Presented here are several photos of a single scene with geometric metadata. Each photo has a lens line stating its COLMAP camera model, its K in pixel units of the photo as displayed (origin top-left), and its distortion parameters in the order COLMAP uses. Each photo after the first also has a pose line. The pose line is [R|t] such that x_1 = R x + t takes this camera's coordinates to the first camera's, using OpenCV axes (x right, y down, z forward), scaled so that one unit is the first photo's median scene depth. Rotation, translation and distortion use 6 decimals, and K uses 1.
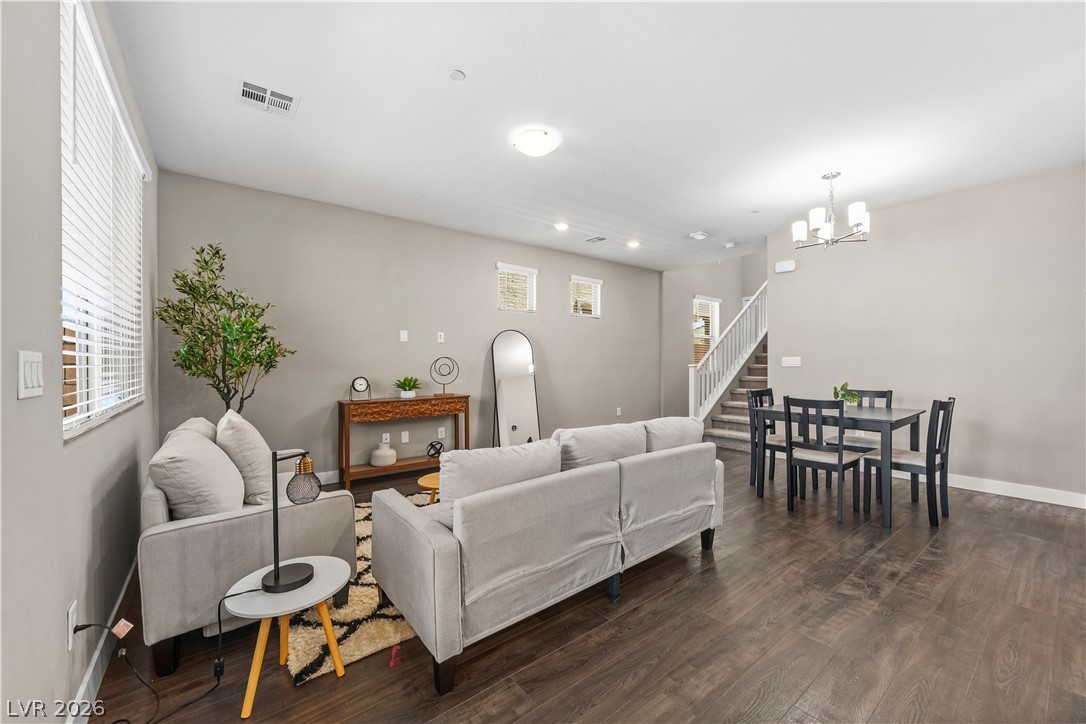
lens RADIAL K [[417.9, 0, 552.3], [0, 417.9, 365.6], [0, 0, 1]] dist [-0.002742, 0.001242]
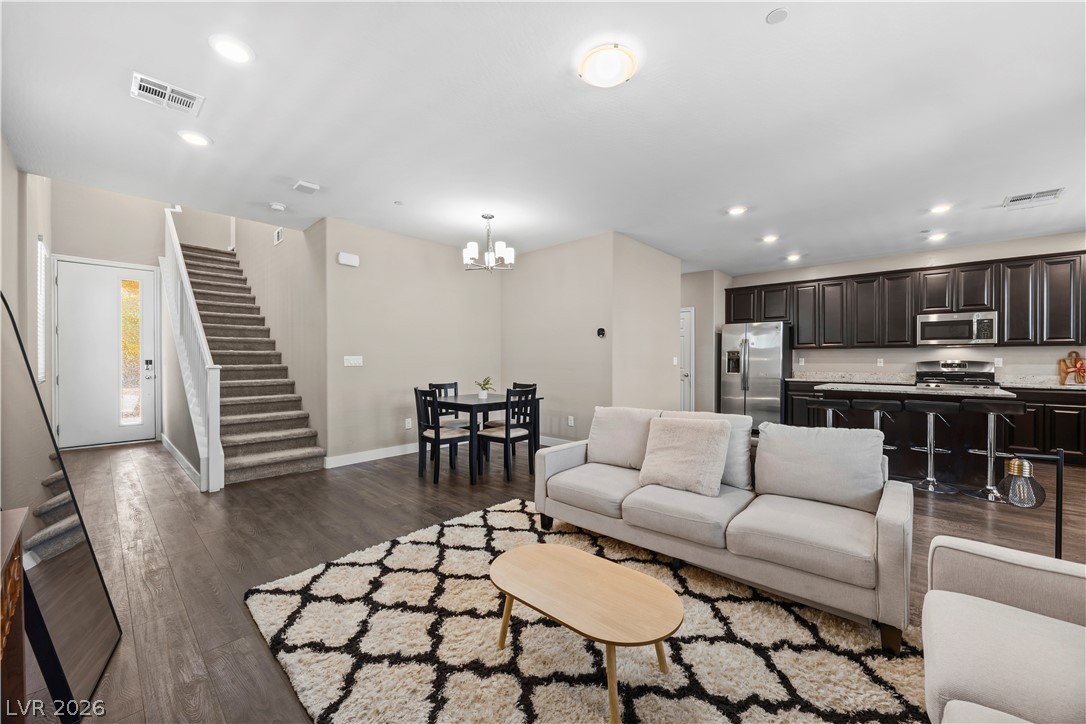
lens RADIAL K [[417.9, 0, 548.9], [0, 417.9, 366.8], [0, 0, 1]] dist [-0.002742, 0.001242]
pose [[-0.155785, -0.013632, 0.987697, -0.570726], [0.007977, 0.999855, 0.015058, -0.008365], [-0.987759, 0.010225, -0.155653, 0.899863]]
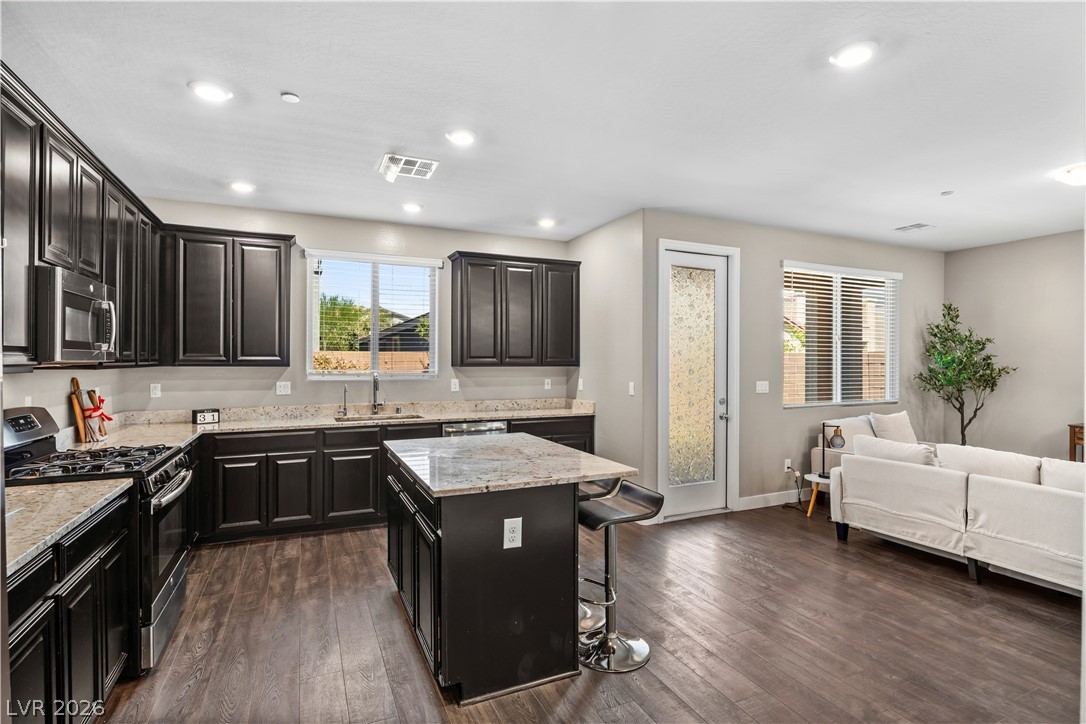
lens RADIAL K [[541.3, 0, 547.5], [0, 541.3, 358.9], [0, 0, 1]] dist [0.001319, -0.000718]
pose [[-0.229731, 0.002432, -0.973251, 1.098050], [-0.011045, 0.999926, 0.005106, -0.065831], [0.973191, 0.011923, -0.229687, 0.050981]]
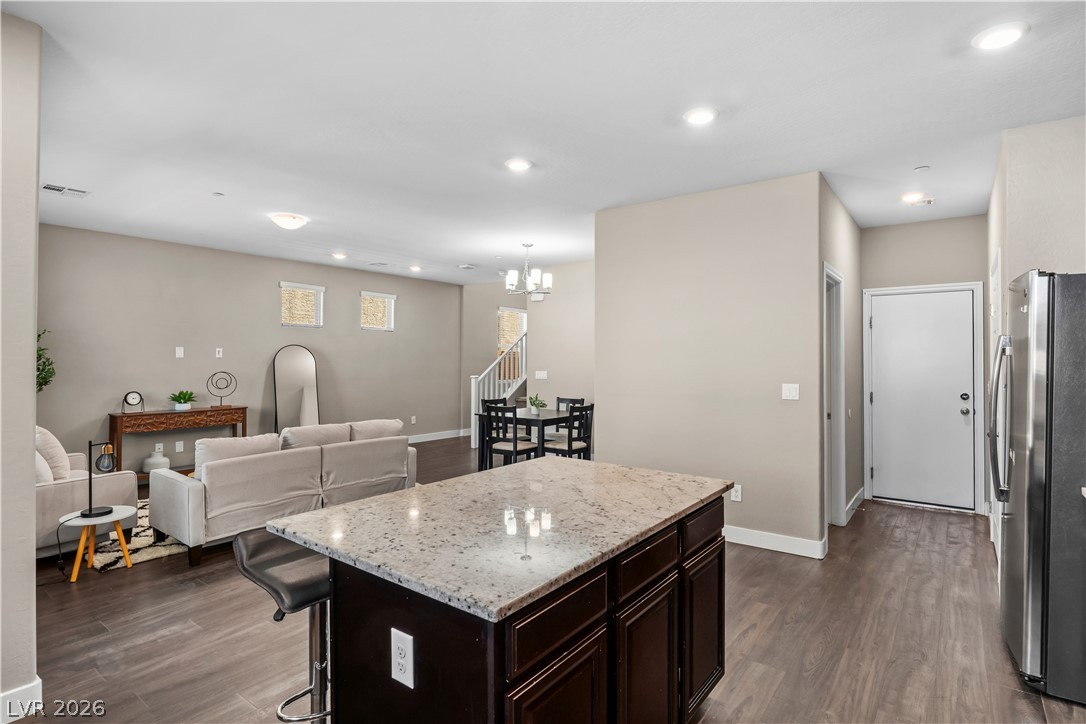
lens RADIAL K [[541.3, 0, 544.2], [0, 541.3, 356.3], [0, 0, 1]] dist [0.001319, -0.000718]
pose [[0.971268, 0.006971, 0.237885, 0.259631], [-0.003205, 0.999863, -0.016214, -0.047806], [-0.237965, 0.014986, 0.971158, -0.666183]]
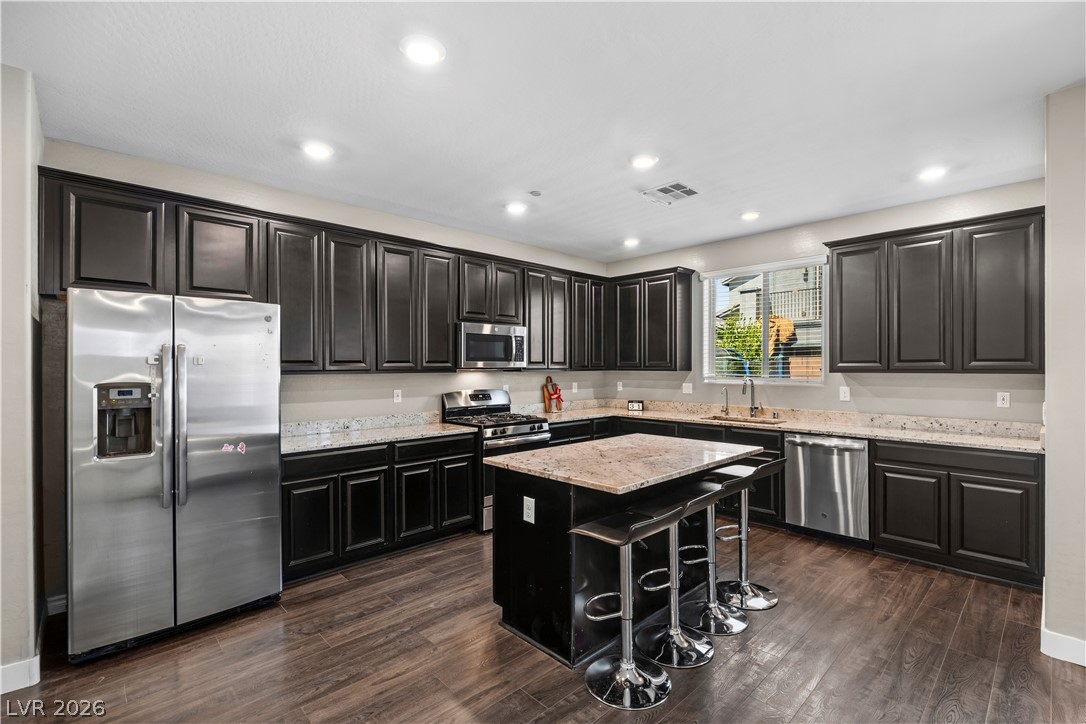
lens RADIAL K [[487.6, 0, 558.1], [0, 487.6, 363.5], [0, 0, 1]] dist [-0.024381, 0.000075]
pose [[-0.994134, 0.006732, -0.107945, 0.559854], [0.006314, 0.999971, 0.004207, -0.065614], [0.107970, 0.003501, -0.994148, 0.515816]]
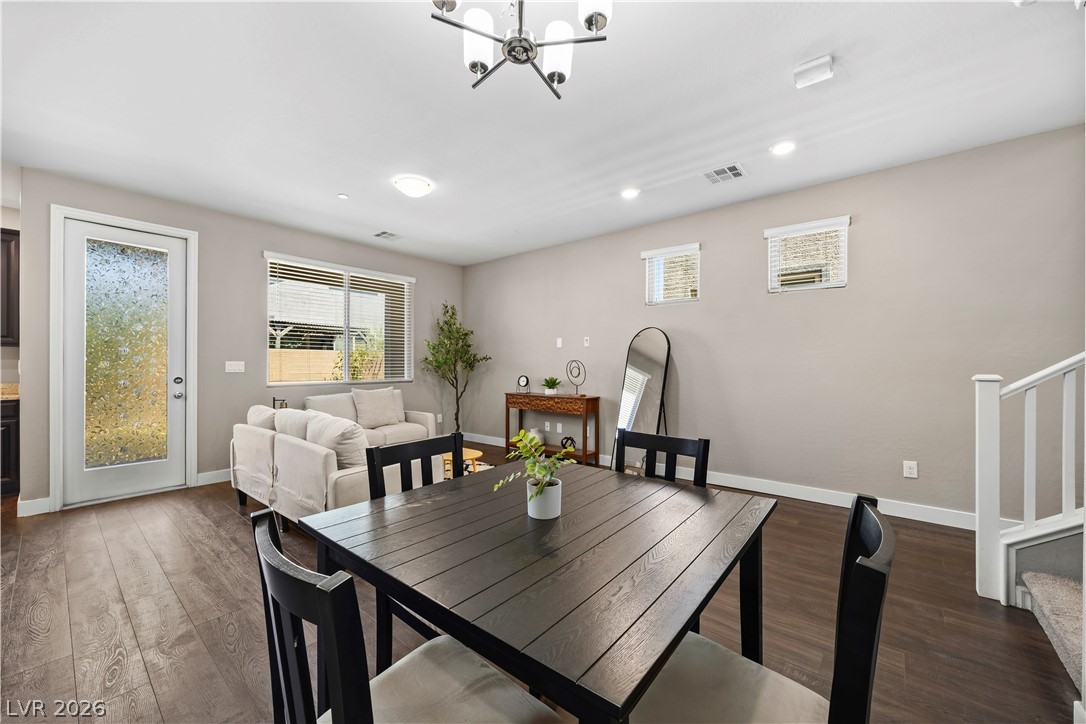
lens RADIAL K [[417.9, 0, 545.8], [0, 417.9, 364.2], [0, 0, 1]] dist [-0.002742, 0.001242]
pose [[0.212882, 0.003093, -0.977073, 0.920962], [-0.010173, 0.999948, 0.000949, -0.012223], [0.977025, 0.009737, 0.212903, 0.828253]]
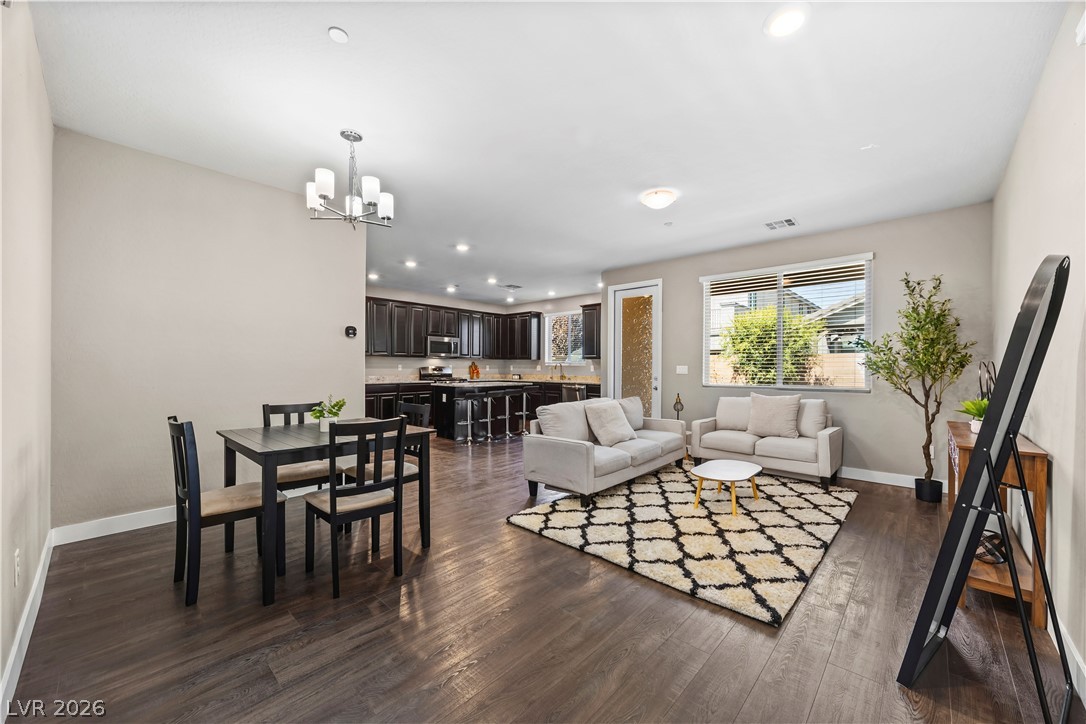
lens RADIAL K [[417.9, 0, 554.2], [0, 417.9, 365.1], [0, 0, 1]] dist [-0.002742, 0.001242]
pose [[-0.987117, -0.002025, -0.159989, 0.358902], [-0.002975, 0.999979, 0.005699, -0.018861], [0.159974, 0.006101, -0.987102, 1.654358]]
